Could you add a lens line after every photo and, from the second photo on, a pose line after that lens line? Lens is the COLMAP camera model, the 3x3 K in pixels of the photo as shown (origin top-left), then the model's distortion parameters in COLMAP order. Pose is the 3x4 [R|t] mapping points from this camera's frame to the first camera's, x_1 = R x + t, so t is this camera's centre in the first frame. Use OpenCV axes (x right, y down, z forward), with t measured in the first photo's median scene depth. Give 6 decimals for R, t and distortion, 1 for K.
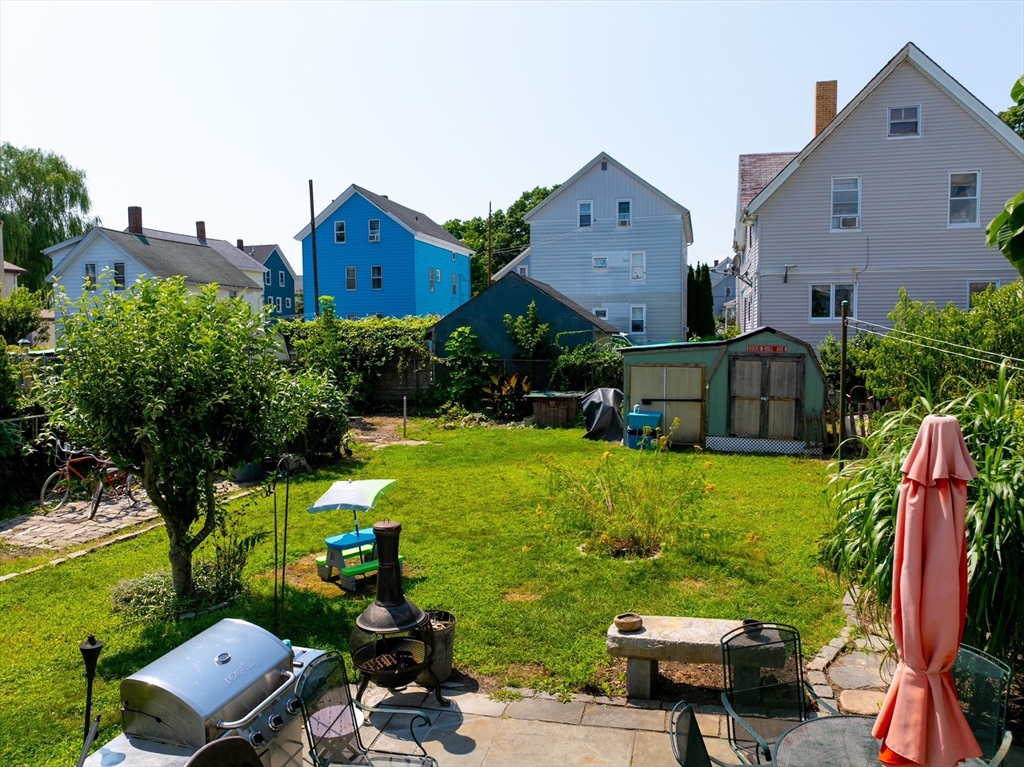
lens RADIAL K [[714.8, 0, 516.7], [0, 714.8, 383.1], [0, 0, 1]] dist [-0.032139, -0.002982]
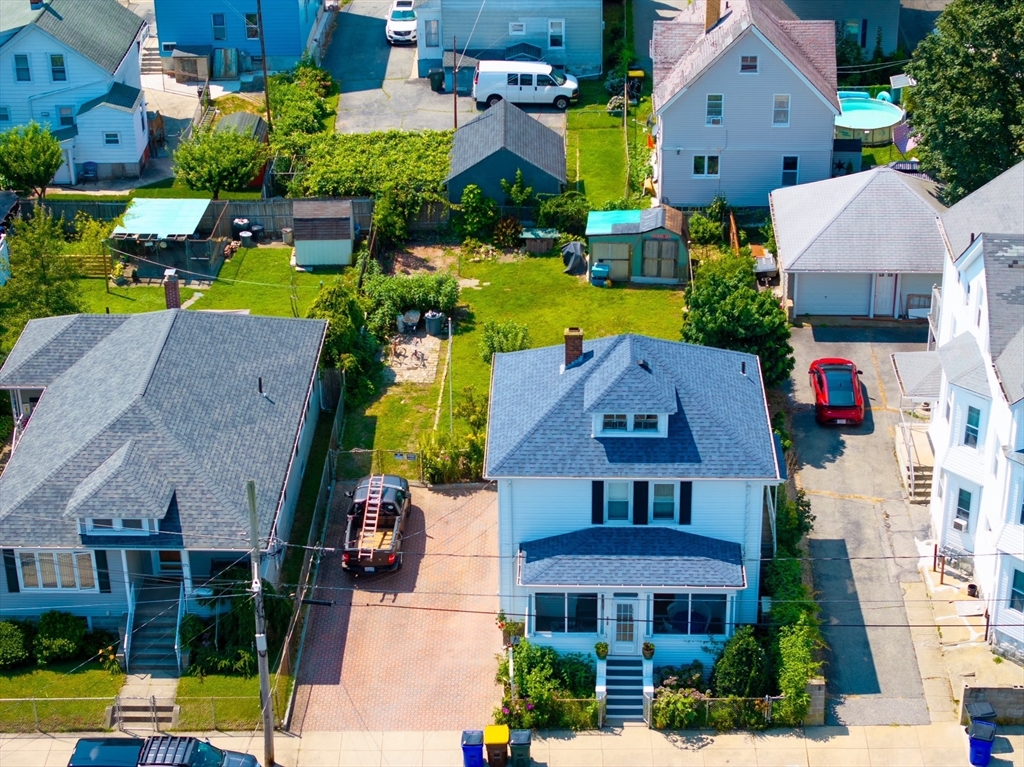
lens RADIAL K [[2060.1, 0, 512.7], [0, 2060.1, 384.1], [0, 0, 1]] dist [-0.092769, 0.000000]
pose [[0.976025, -0.103977, 0.191219, -0.957127], [0.018588, 0.915128, 0.402736, -1.595177], [-0.216865, -0.389526, 0.895120, -3.379030]]
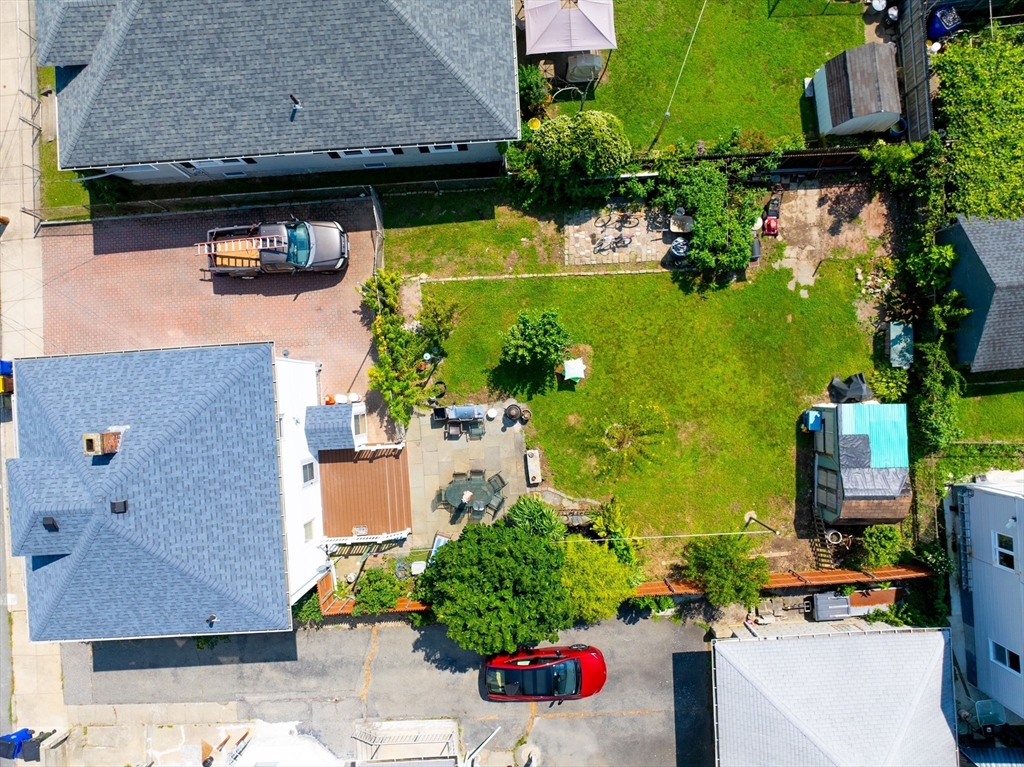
lens RADIAL K [[714.8, 0, 512.0], [0, 714.8, 377.7], [0, 0, 1]] dist [-0.032139, -0.002982]
pose [[0.304208, 0.952393, -0.020145, -0.086258], [-0.054351, 0.038466, 0.997781, -1.338778], [0.951054, -0.302438, 0.063465, 0.194377]]
